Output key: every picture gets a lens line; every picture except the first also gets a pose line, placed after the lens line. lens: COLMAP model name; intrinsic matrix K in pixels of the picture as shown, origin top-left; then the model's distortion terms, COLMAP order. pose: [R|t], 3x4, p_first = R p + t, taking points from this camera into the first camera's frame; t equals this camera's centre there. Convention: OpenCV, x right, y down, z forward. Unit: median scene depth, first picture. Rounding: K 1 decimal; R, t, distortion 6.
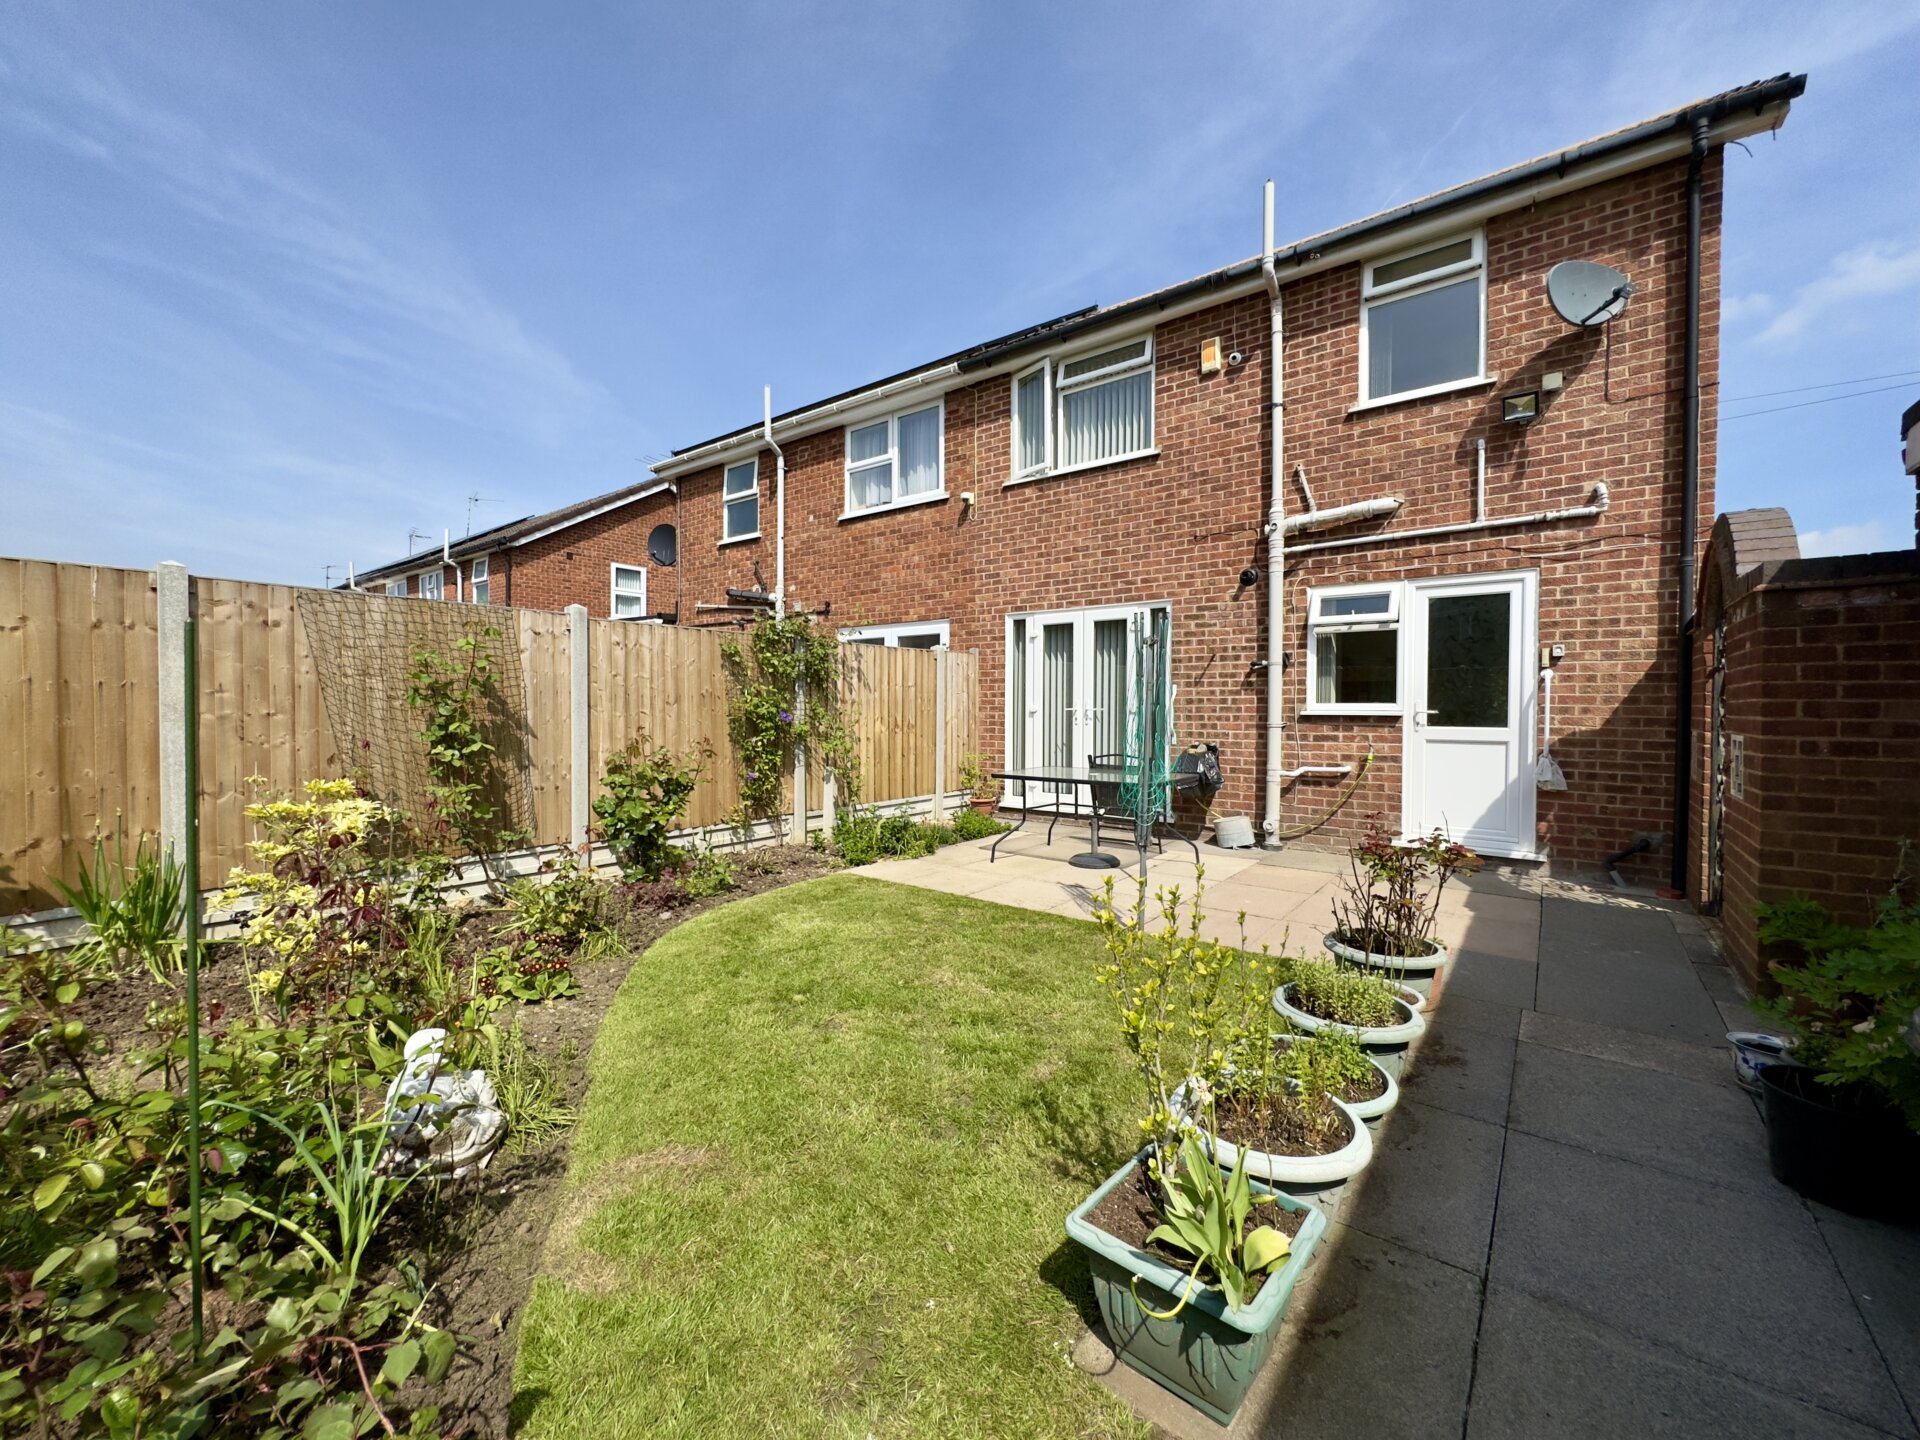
lens RADIAL K [[768.1, 0, 964.1], [0, 768.1, 719.5], [0, 0, 1]] dist [0.000364, 0.000127]
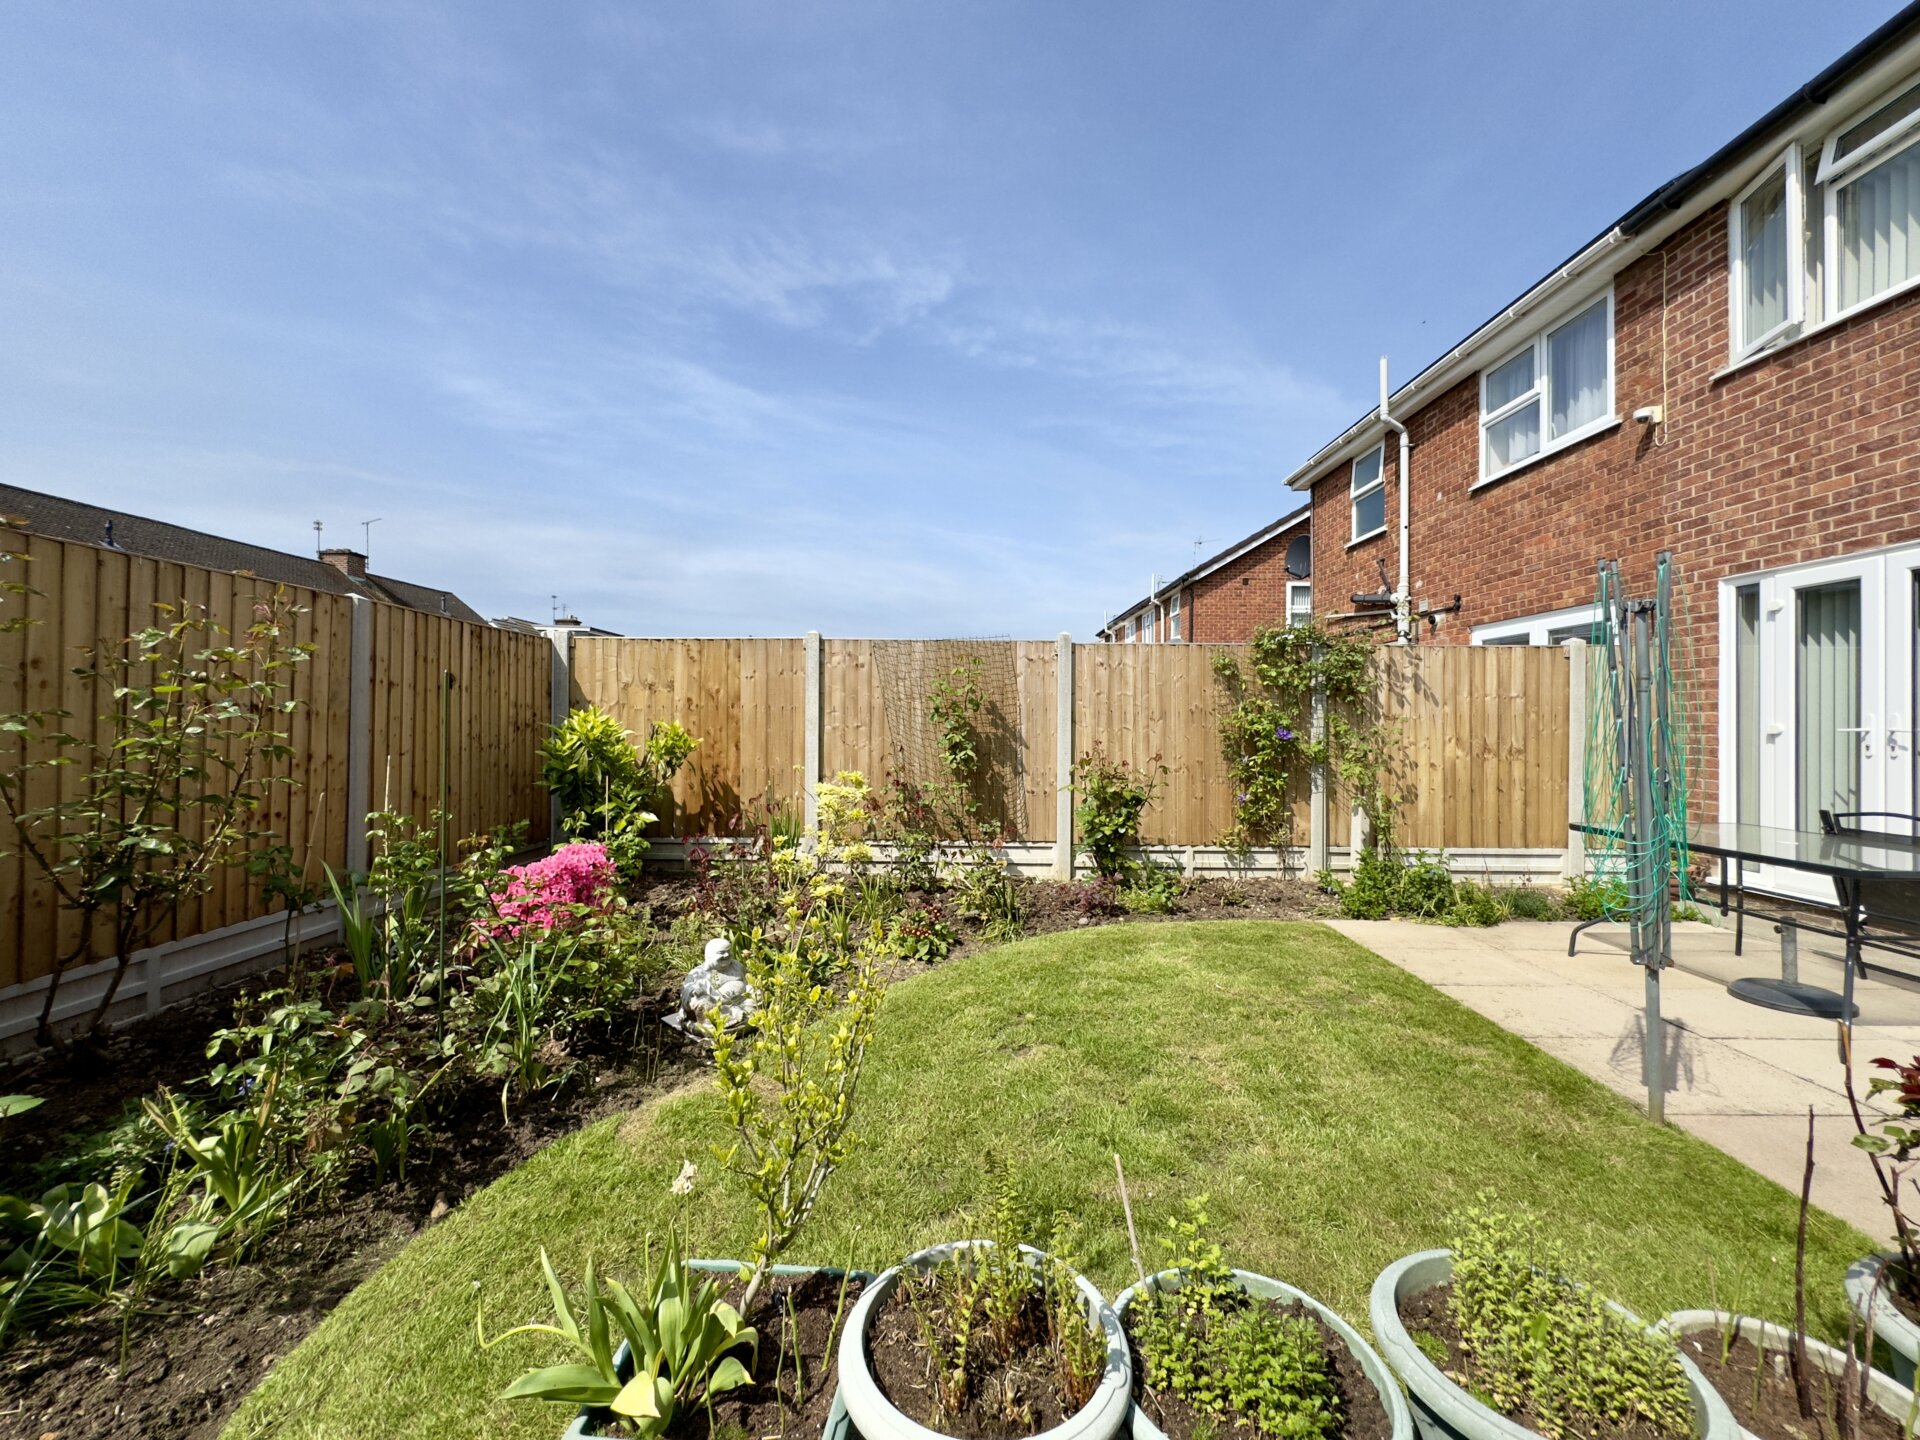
lens RADIAL K [[768.1, 0, 960.9], [0, 768.1, 715.4], [0, 0, 1]] dist [0.000364, 0.000127]
pose [[0.591097, -0.006555, -0.806574, 0.197948], [-0.018860, 0.999581, -0.021945, 0.000582], [0.806380, 0.028184, 0.590726, 0.128790]]
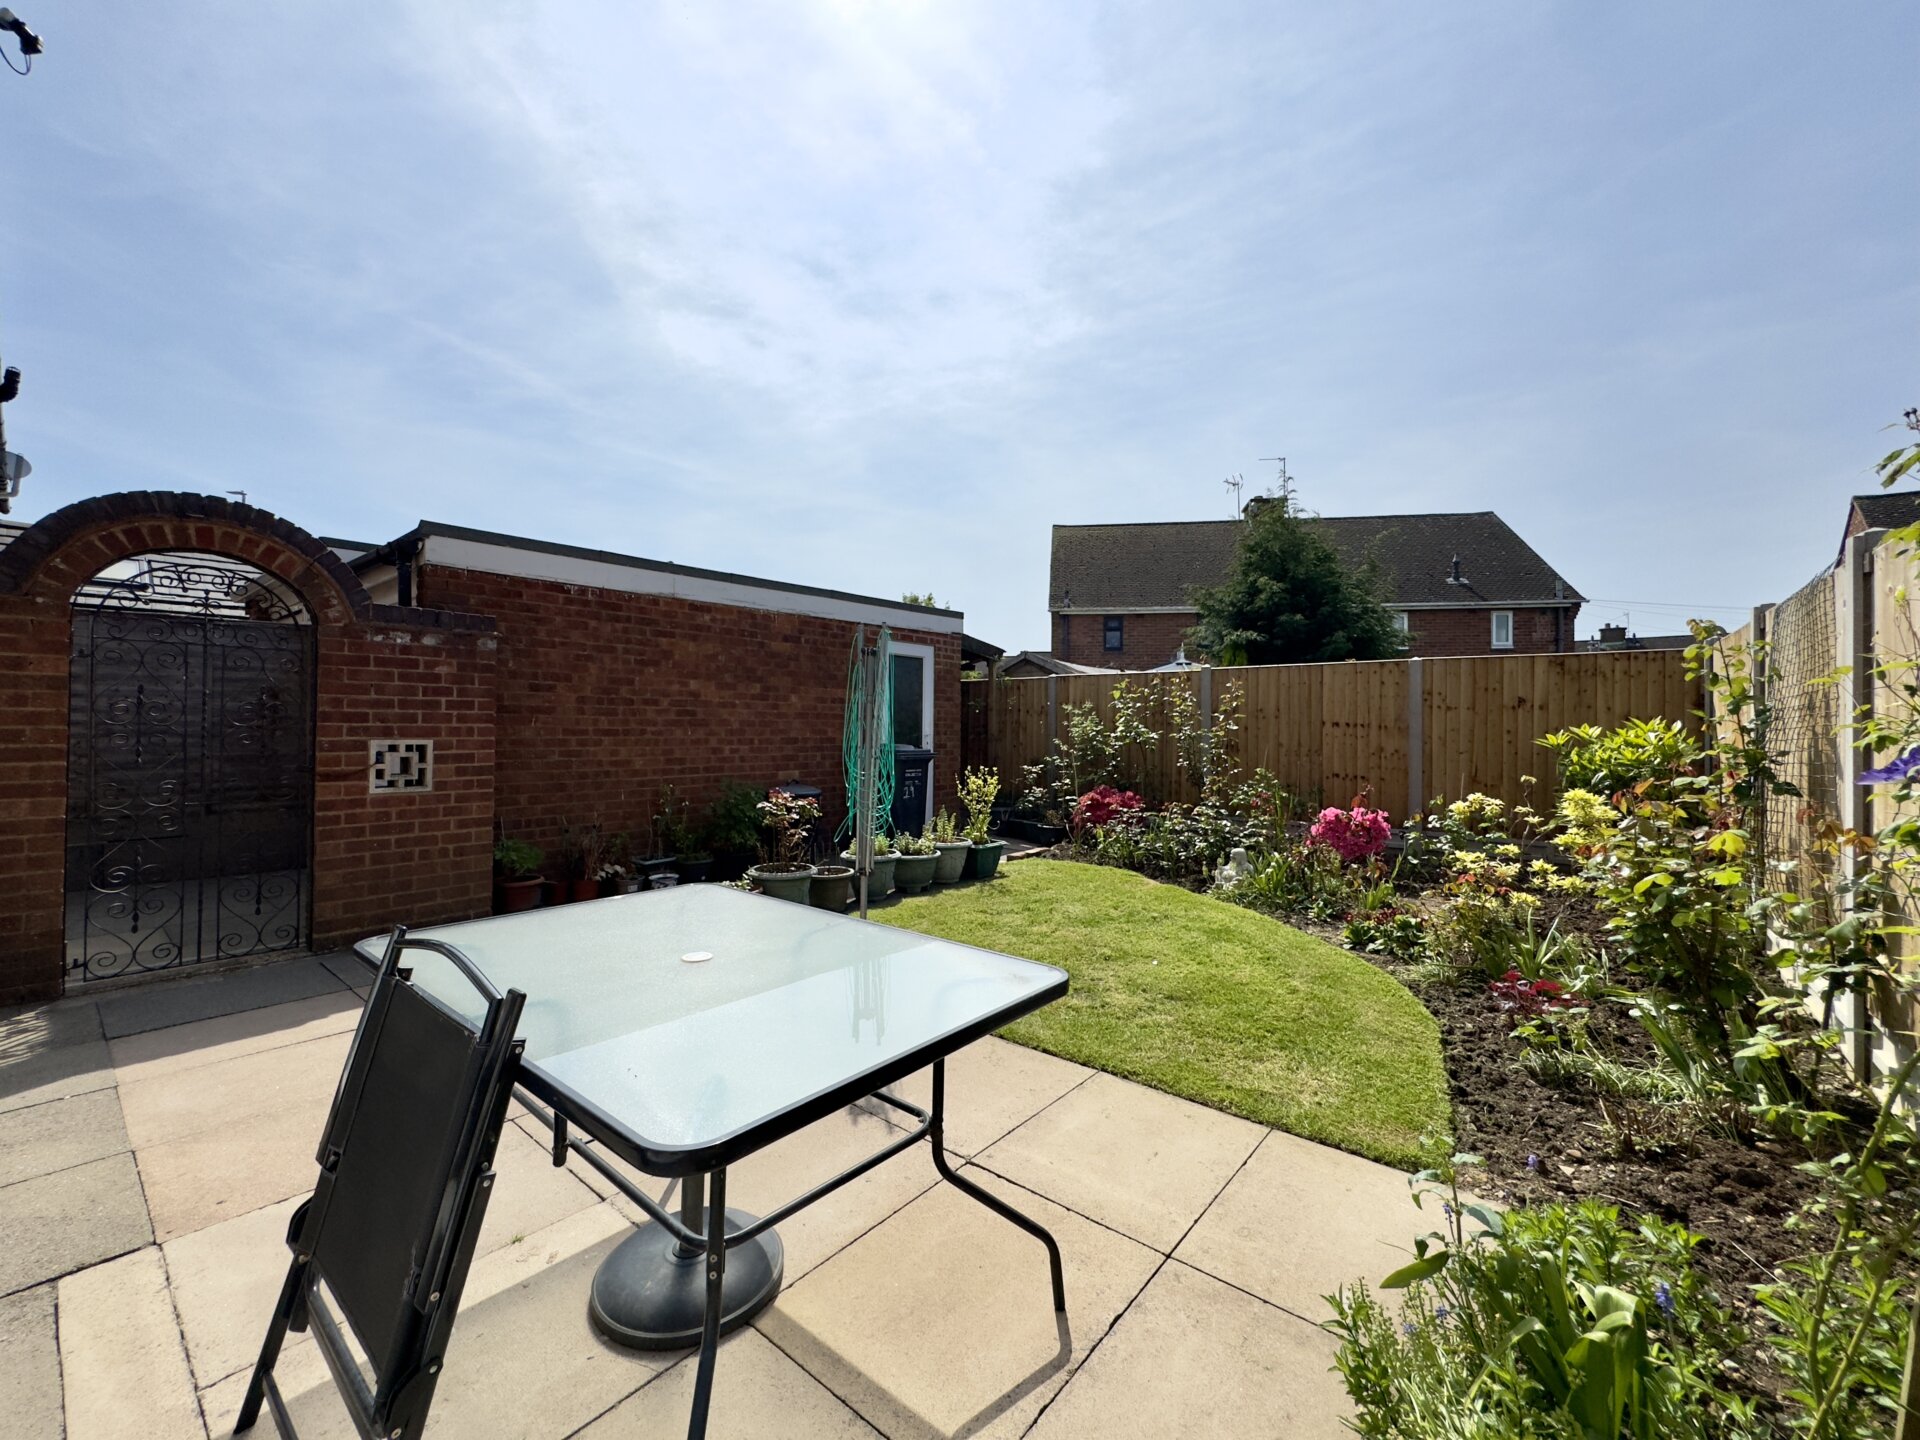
lens RADIAL K [[768.1, 0, 958.1], [0, 768.1, 716.7], [0, 0, 1]] dist [0.000364, 0.000127]
pose [[-0.999063, -0.010427, 0.042011, 0.046585], [-0.010210, 0.999933, 0.005371, -0.014239], [-0.042064, 0.004937, -0.999103, 0.949036]]
